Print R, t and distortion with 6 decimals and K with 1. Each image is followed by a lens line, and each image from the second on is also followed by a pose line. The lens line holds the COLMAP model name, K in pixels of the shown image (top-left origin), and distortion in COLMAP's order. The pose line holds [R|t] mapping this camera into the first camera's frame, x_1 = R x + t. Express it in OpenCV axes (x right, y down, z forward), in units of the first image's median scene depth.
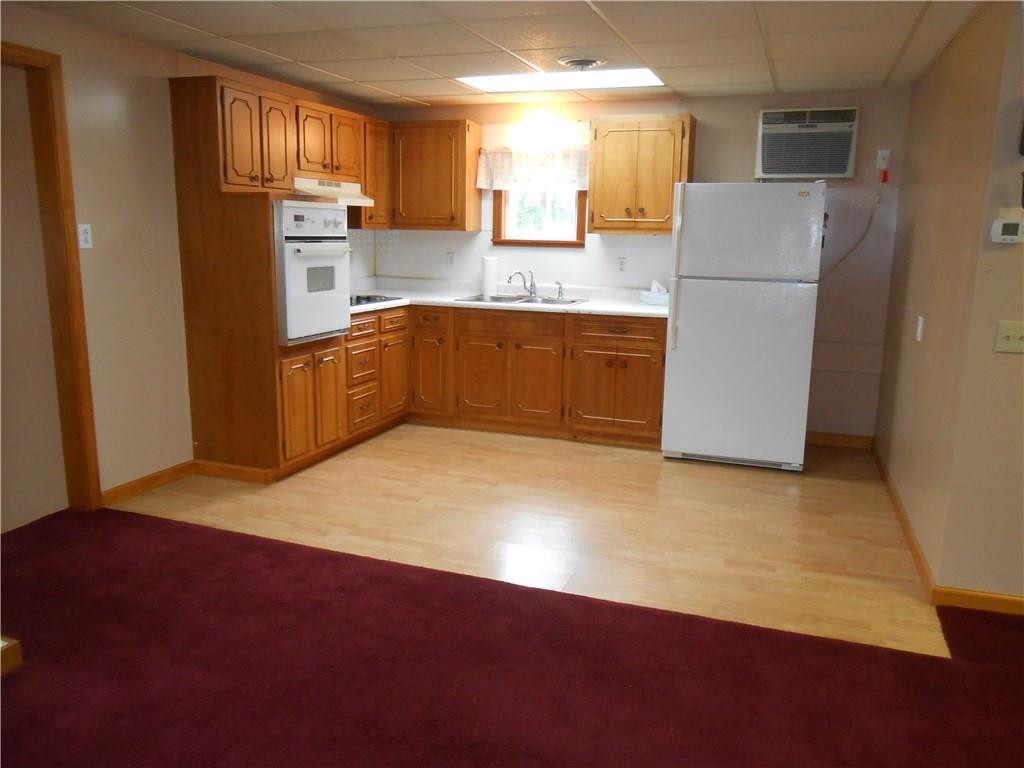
lens RADIAL K [[780.4, 0, 513.0], [0, 780.4, 382.3], [0, 0, 1]] dist [-0.044111, 0.041544]
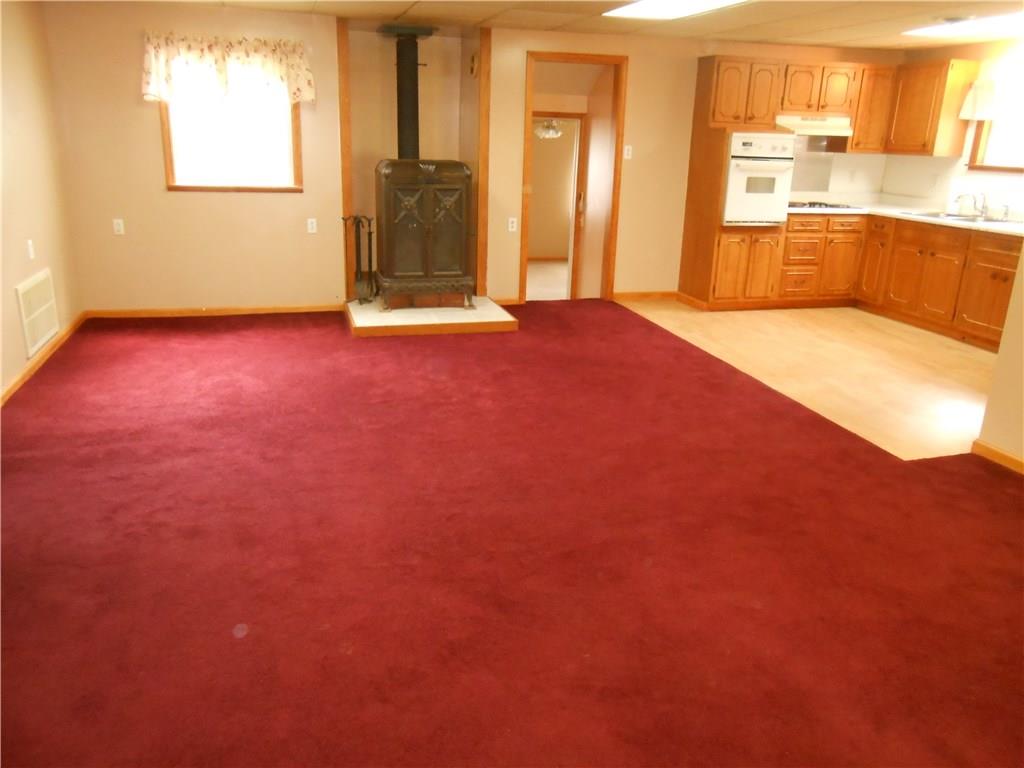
lens RADIAL K [[780.4, 0, 508.1], [0, 780.4, 387.8], [0, 0, 1]] dist [-0.044111, 0.041544]
pose [[0.577823, 0.249467, -0.777102, 0.657992], [-0.169178, 0.968071, 0.184978, 0.047443], [0.798435, 0.024584, 0.601578, -0.261871]]
